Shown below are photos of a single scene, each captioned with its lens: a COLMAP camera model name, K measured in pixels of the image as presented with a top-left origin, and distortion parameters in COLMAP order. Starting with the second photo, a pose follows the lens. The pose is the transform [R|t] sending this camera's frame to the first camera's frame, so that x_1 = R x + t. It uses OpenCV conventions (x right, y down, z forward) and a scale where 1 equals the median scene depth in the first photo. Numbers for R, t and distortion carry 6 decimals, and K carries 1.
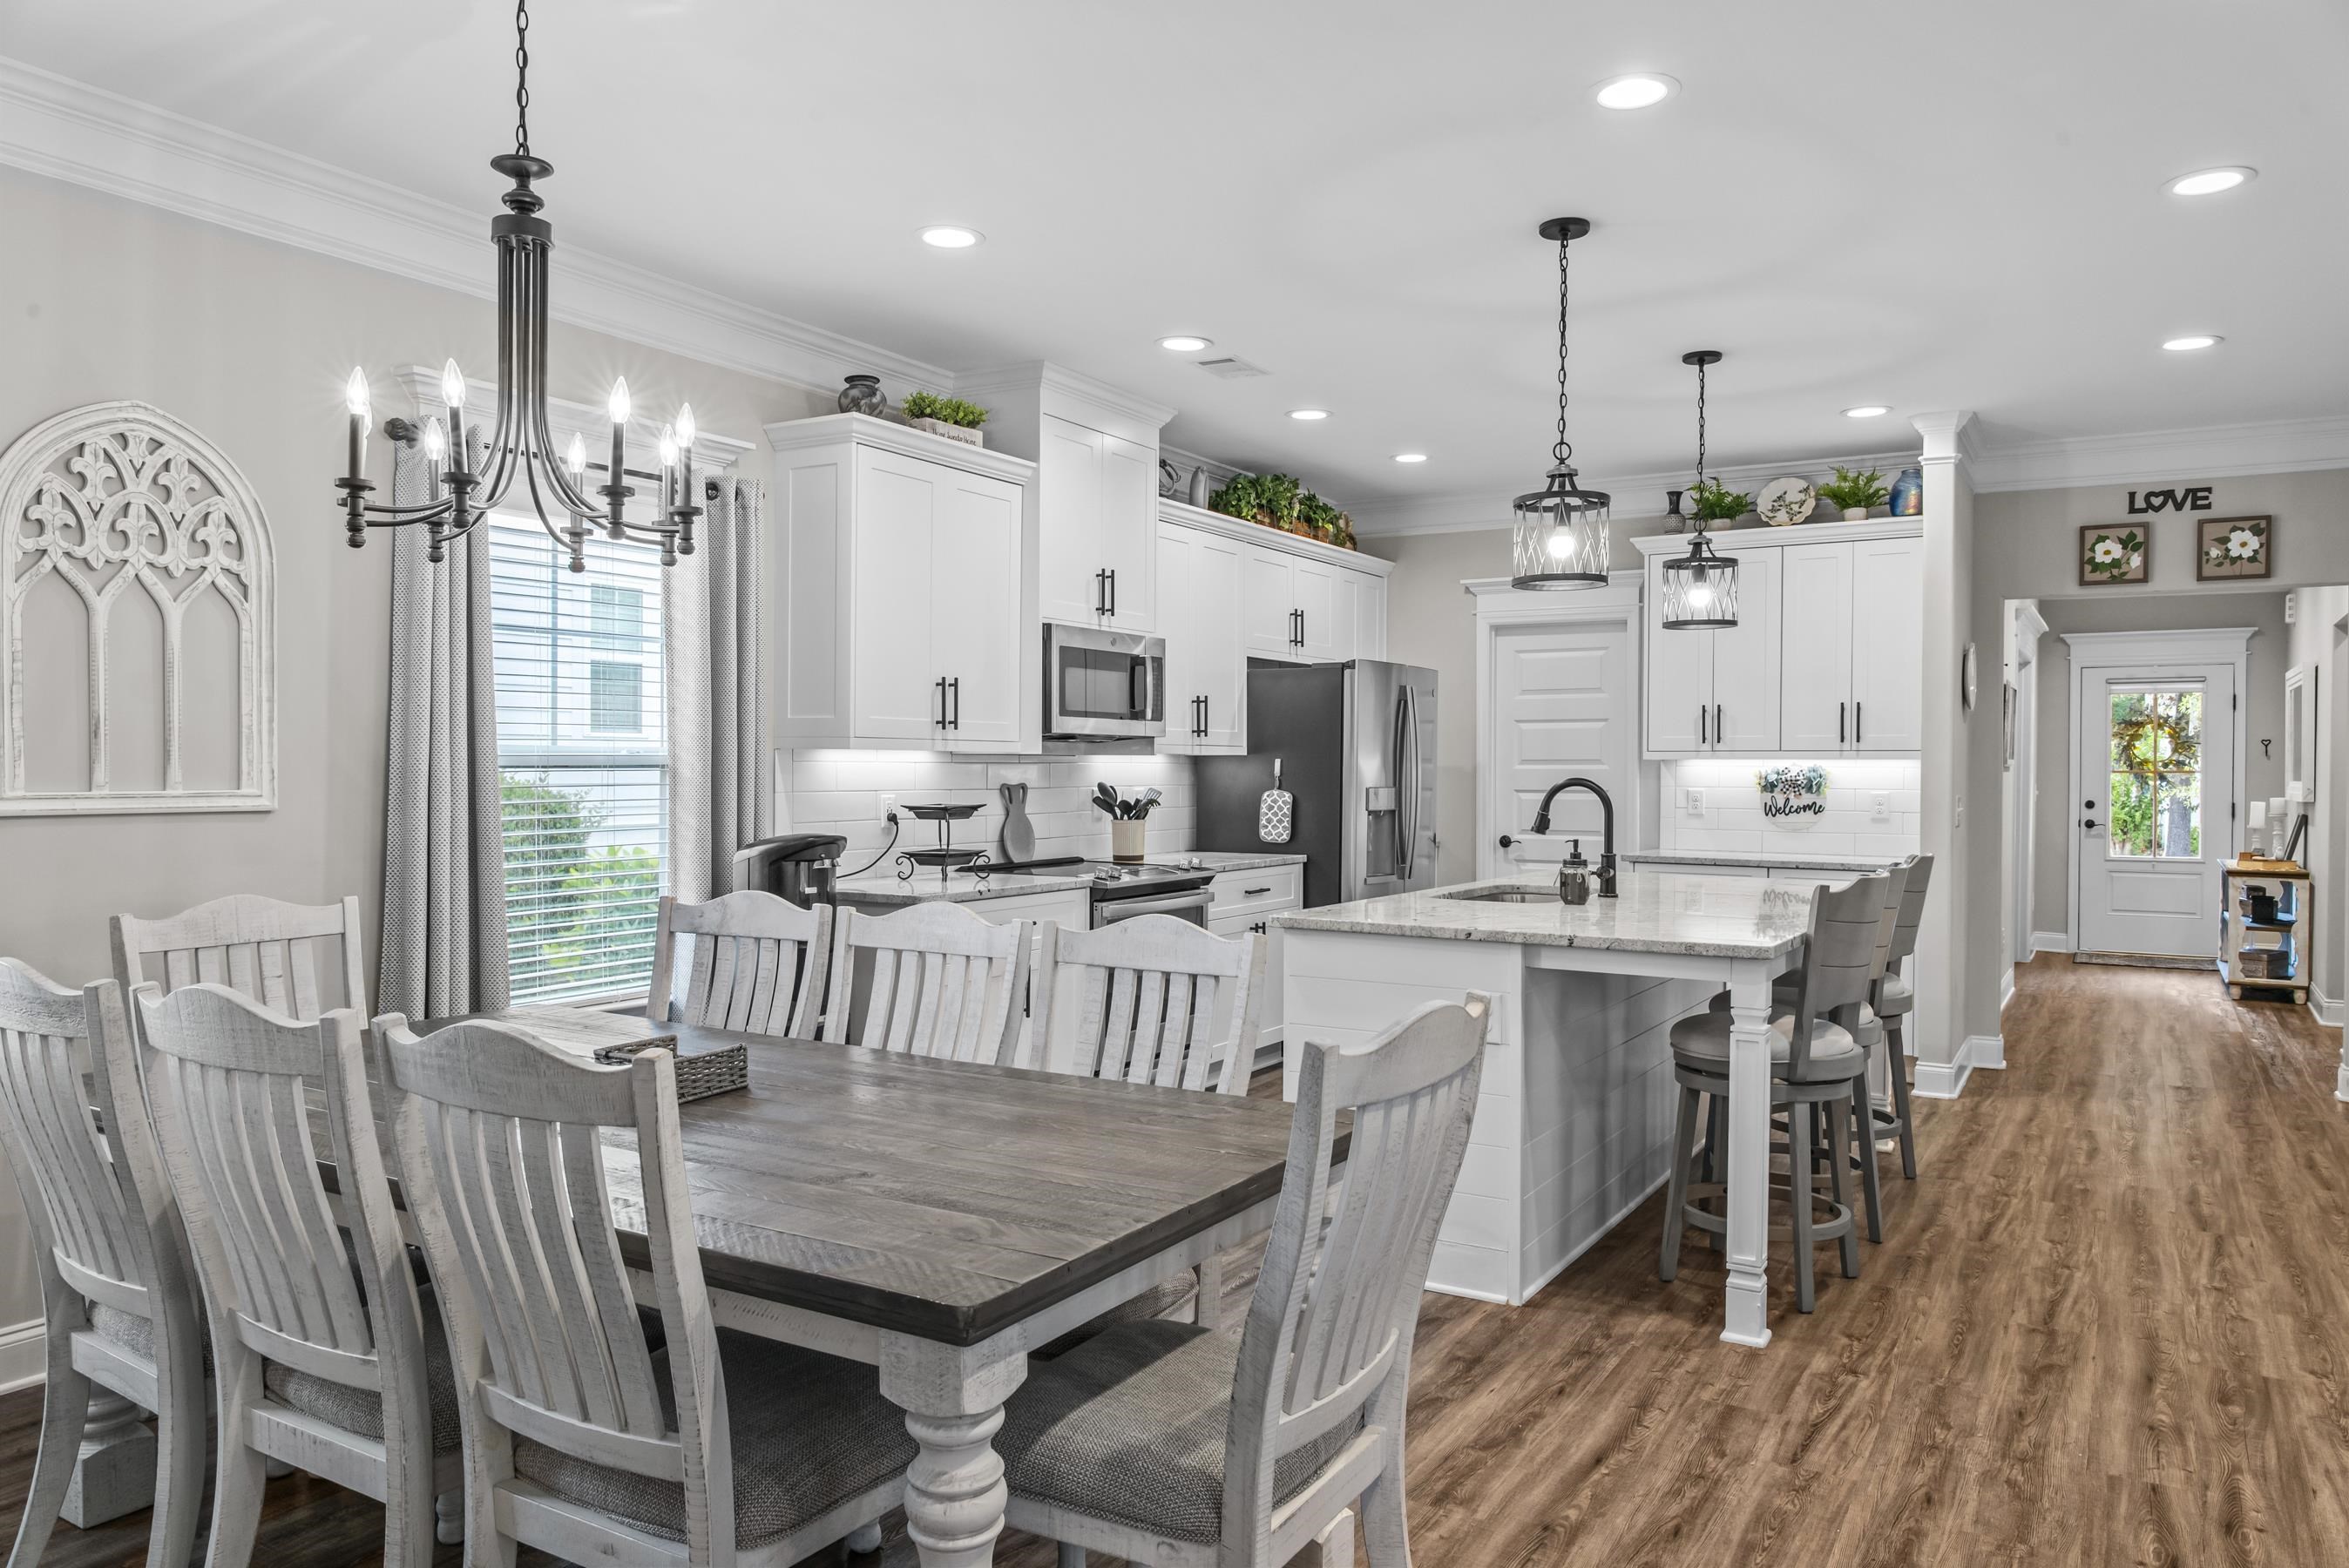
lens RADIAL K [[1583.7, 0, 1175.6], [0, 1583.7, 787.2], [0, 0, 1]] dist [0.004366, -0.010461]
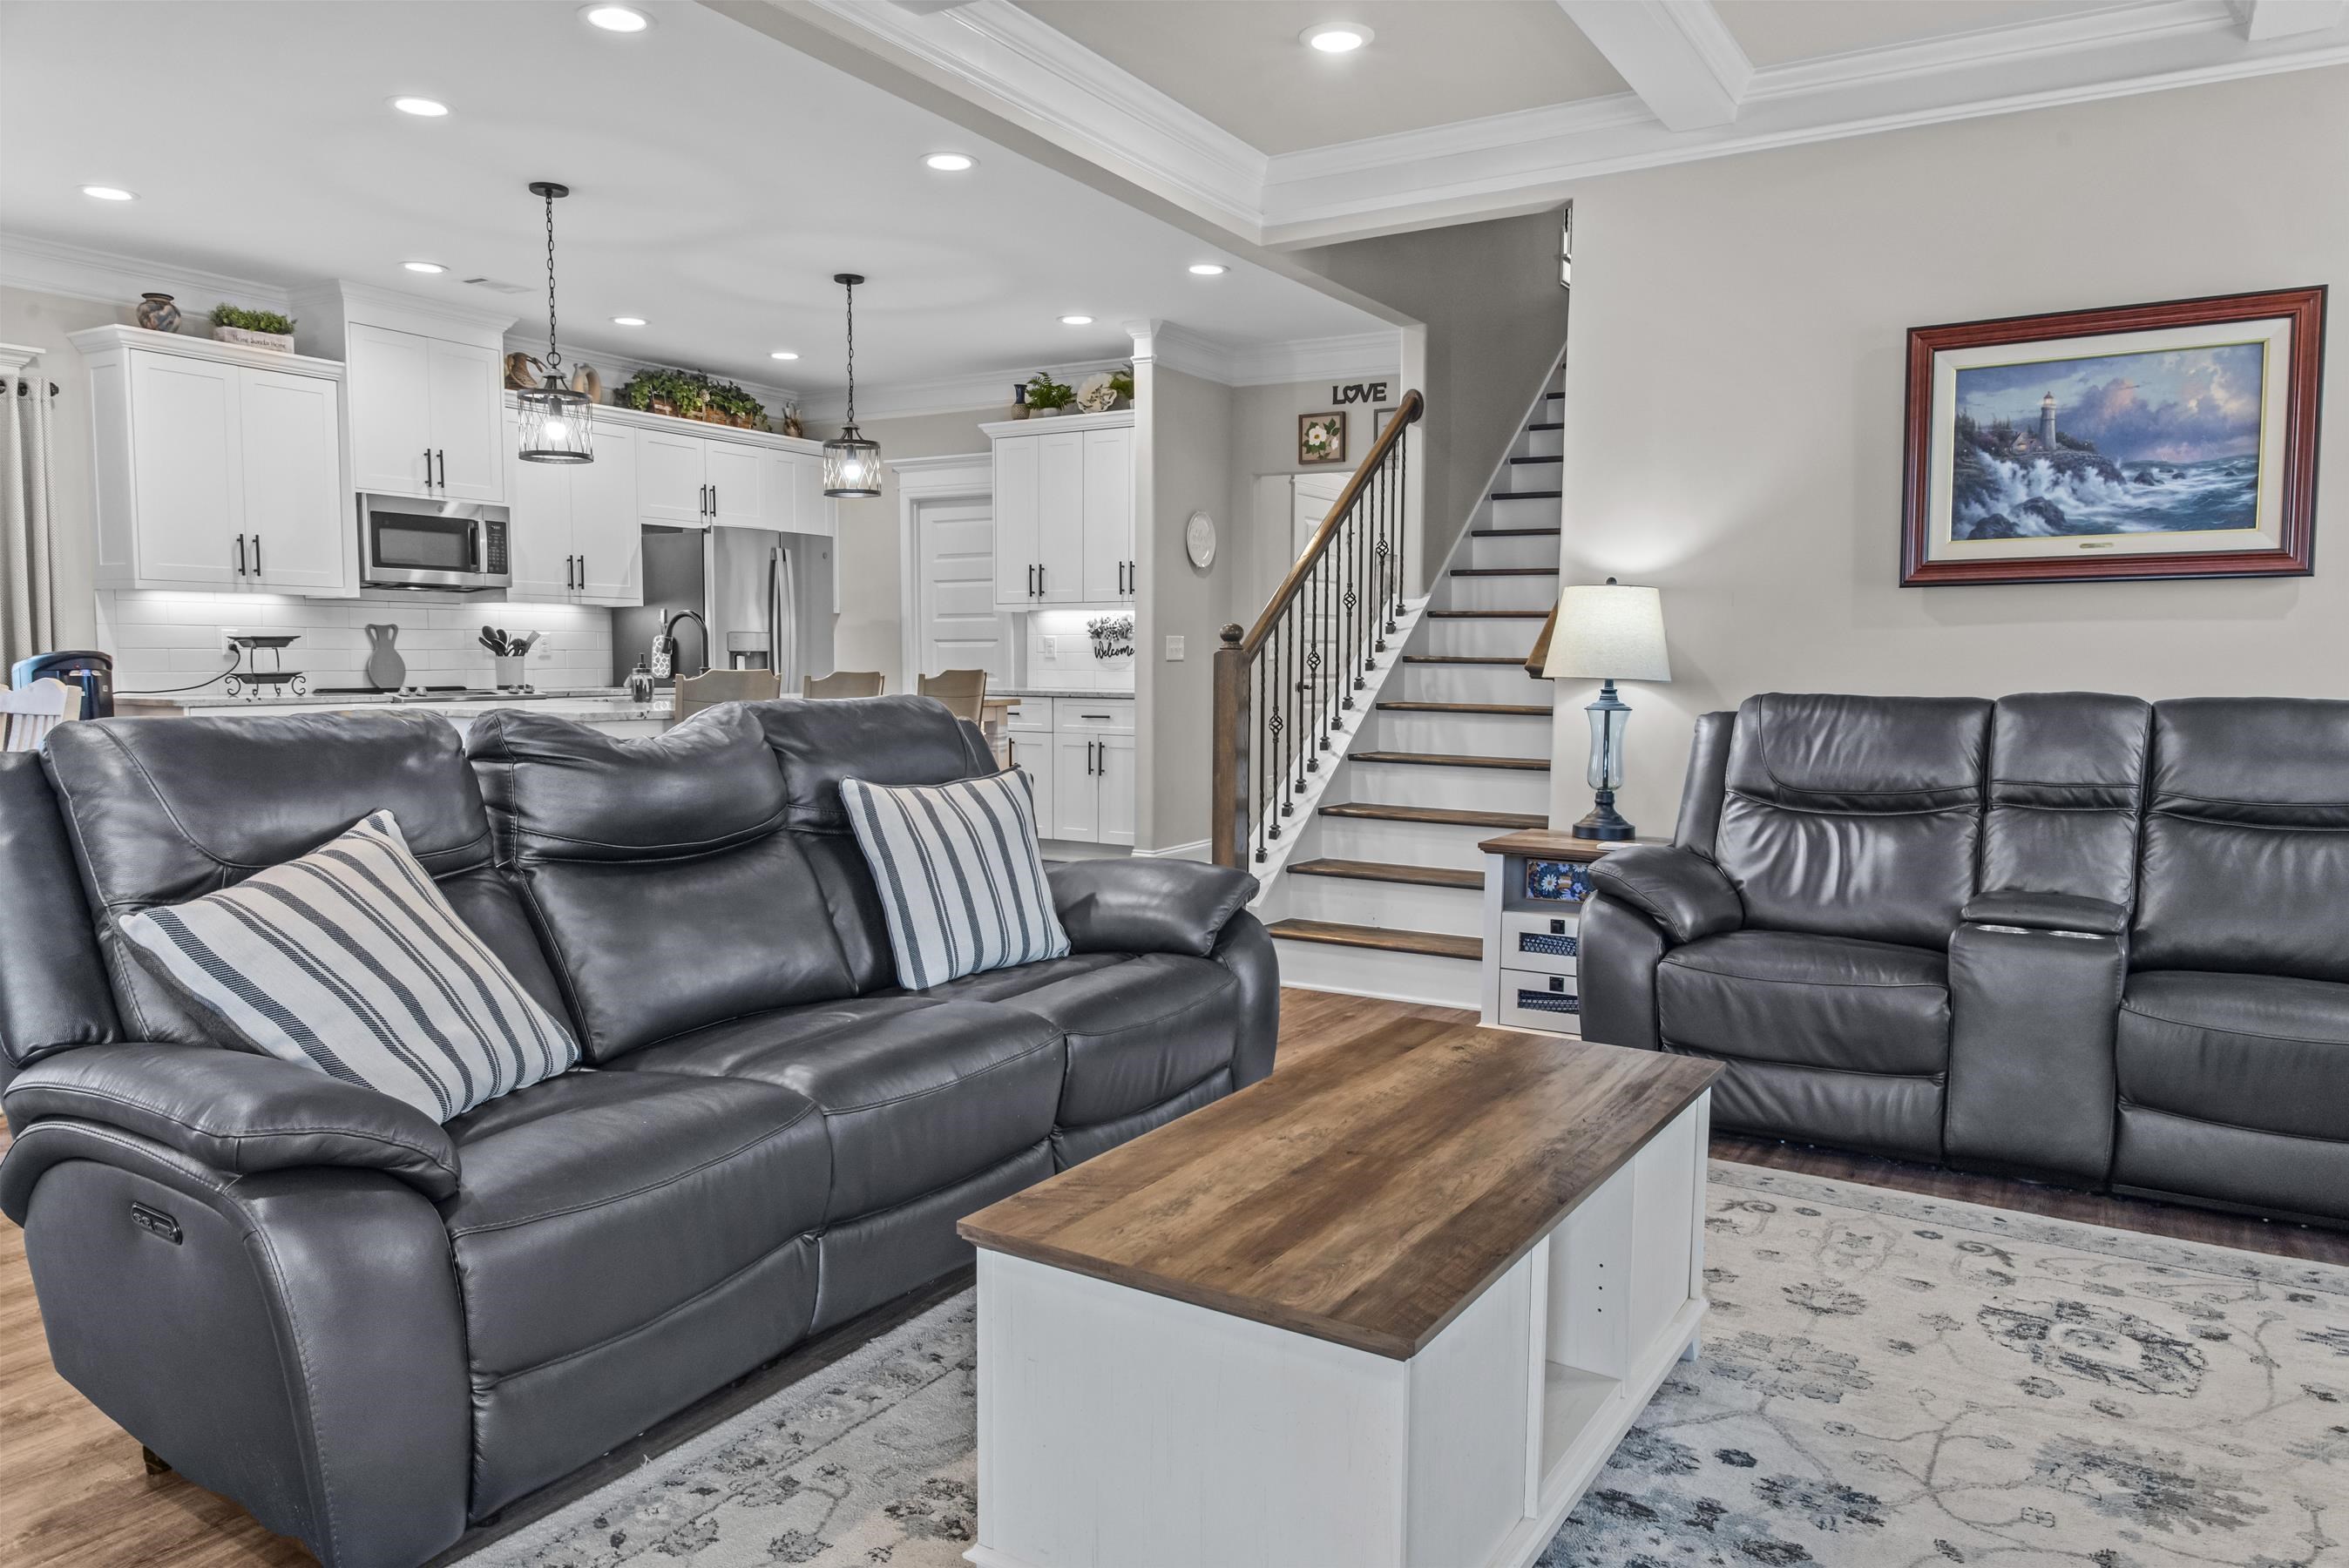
lens RADIAL K [[1583.7, 0, 1185.4], [0, 1583.7, 780.7], [0, 0, 1]] dist [0.004366, -0.010461]
pose [[0.999928, -0.001651, 0.011920, 0.523571], [0.000869, 0.997867, 0.065276, 0.040142], [-0.012002, -0.065261, 0.997796, -0.256481]]
